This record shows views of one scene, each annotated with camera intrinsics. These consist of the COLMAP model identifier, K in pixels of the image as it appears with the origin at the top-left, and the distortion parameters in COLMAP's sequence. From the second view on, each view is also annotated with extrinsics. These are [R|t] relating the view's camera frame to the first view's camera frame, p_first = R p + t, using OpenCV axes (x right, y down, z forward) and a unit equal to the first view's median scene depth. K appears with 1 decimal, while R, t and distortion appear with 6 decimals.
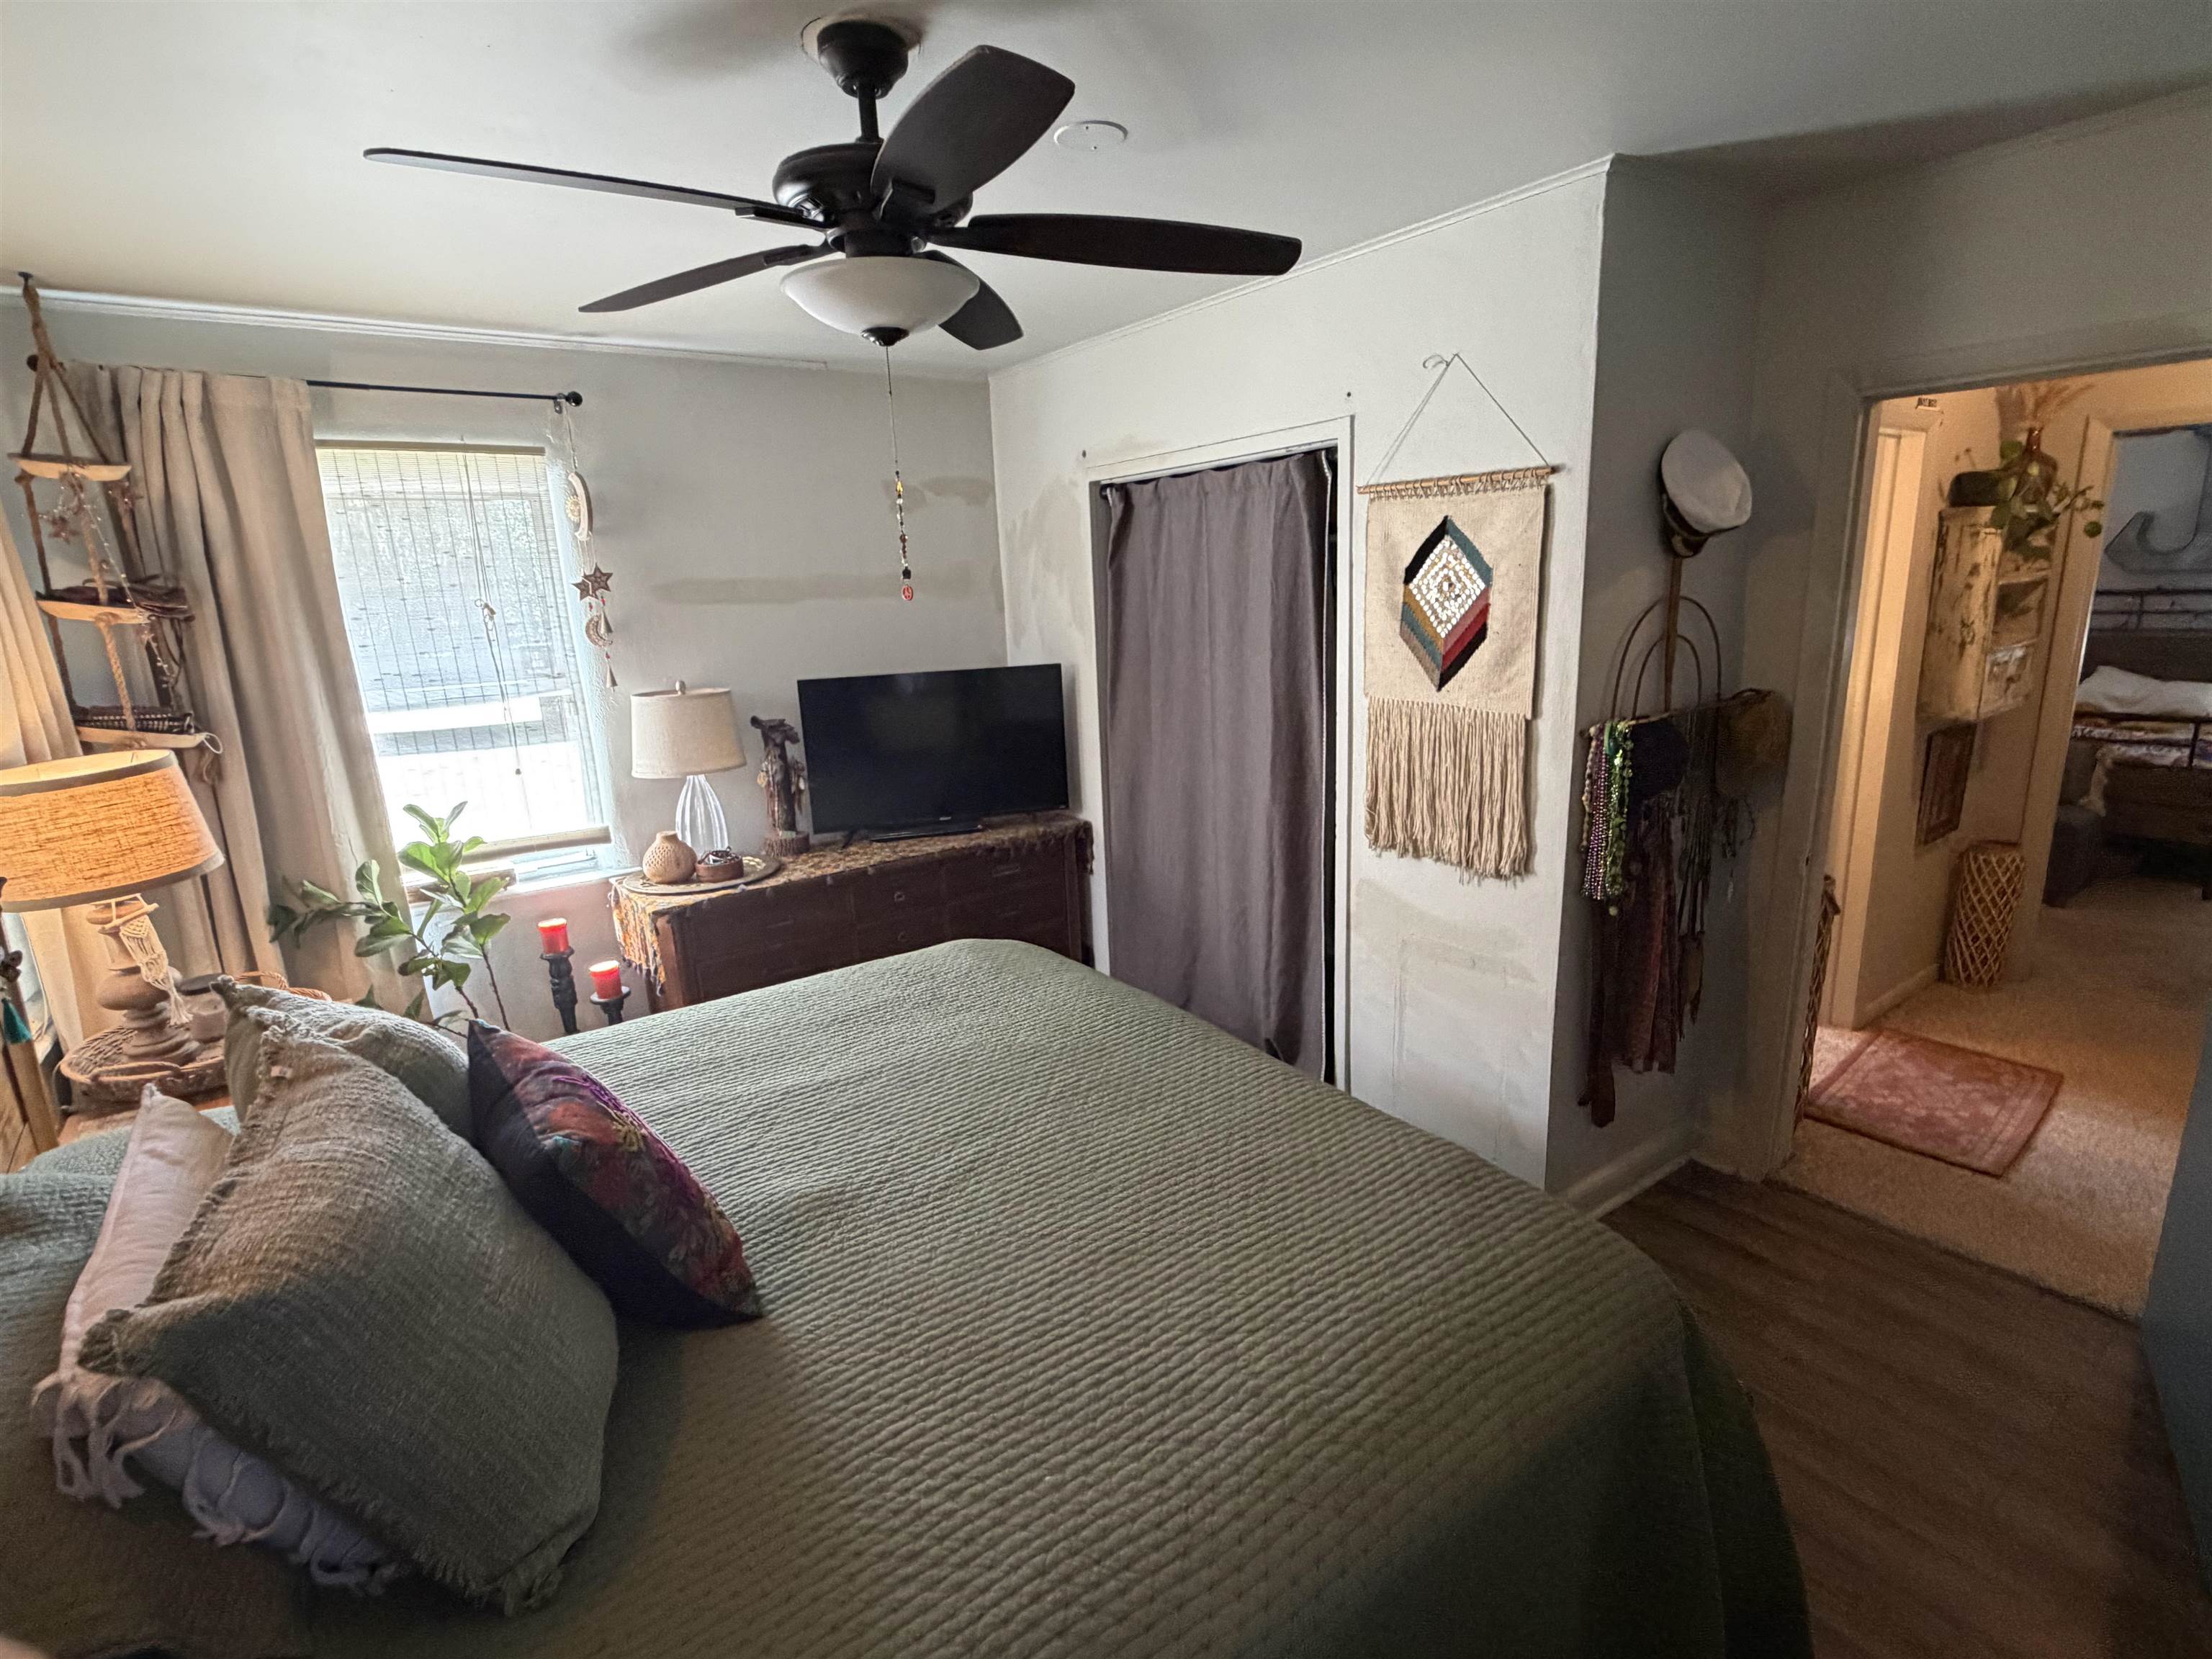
lens RADIAL K [[1040.7, 0, 1111.7], [0, 1040.7, 829.9], [0, 0, 1]] dist [0.005104, -0.001298]
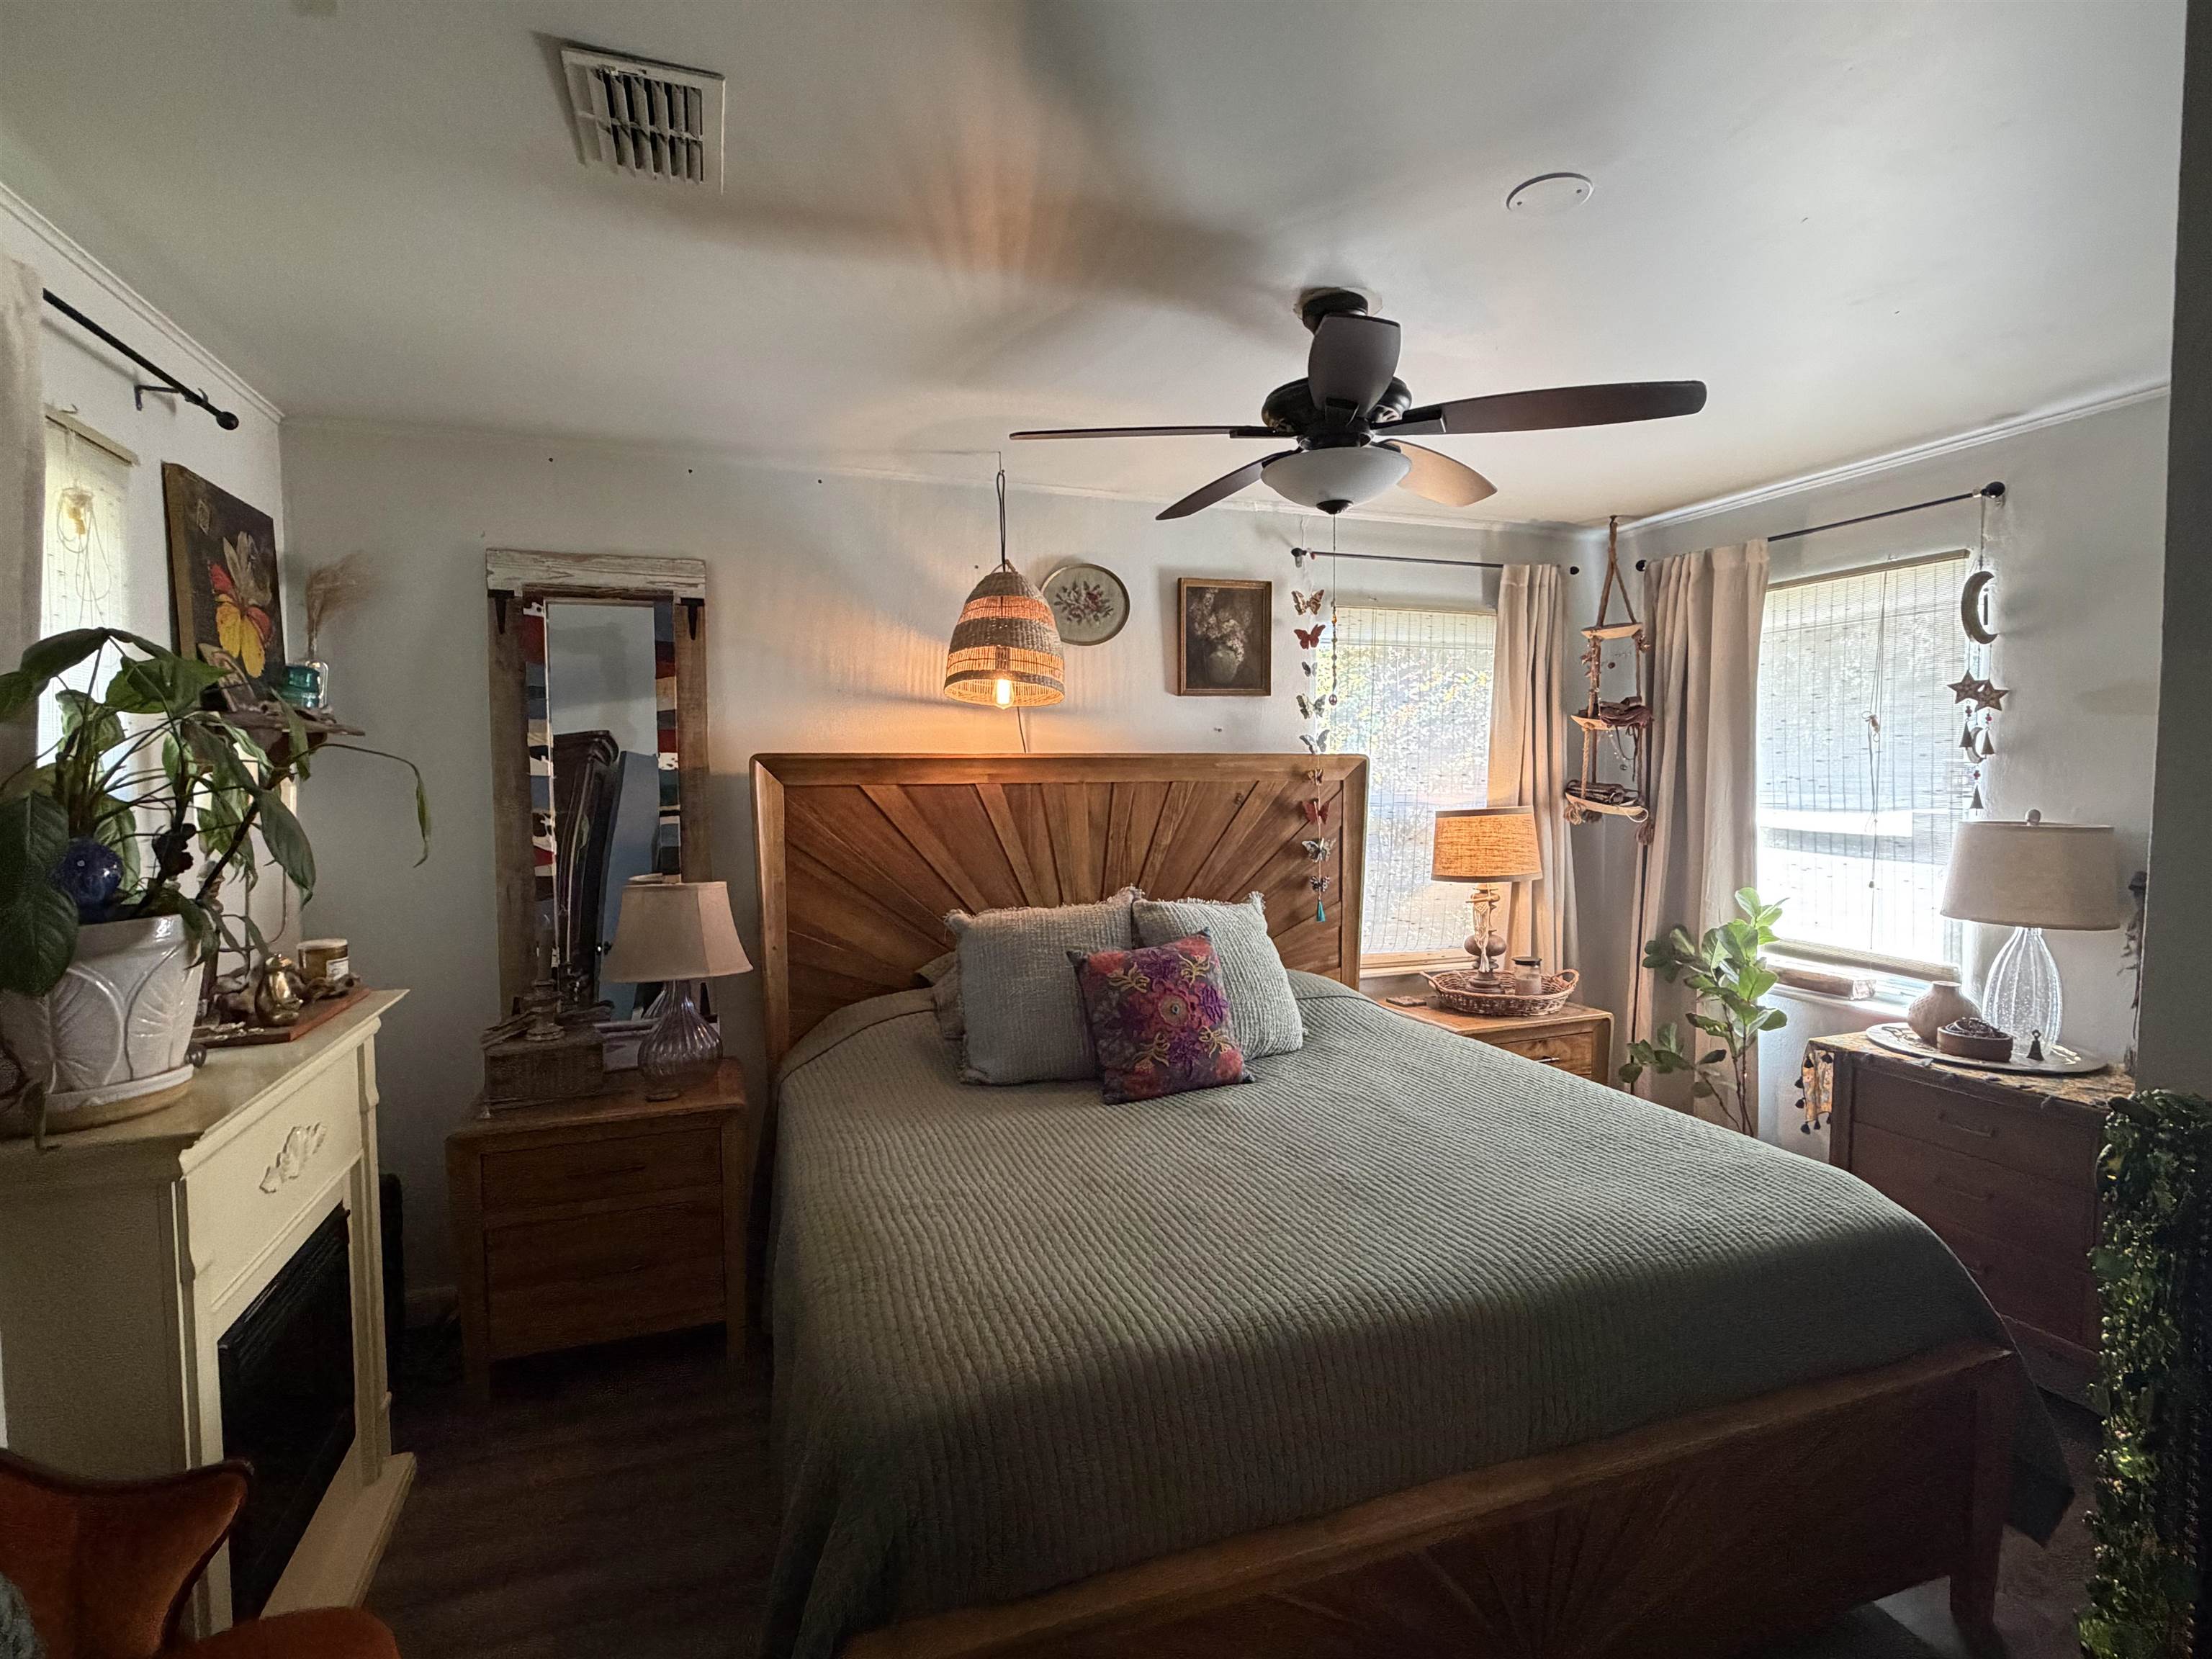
lens RADIAL K [[1040.7, 0, 1107.2], [0, 1040.7, 832.3], [0, 0, 1]] dist [0.005104, -0.001298]
pose [[-0.242375, 0.099299, -0.965088, 2.124428], [-0.210950, 0.965555, 0.152326, -0.395297], [0.946971, 0.240506, -0.213079, 2.028779]]
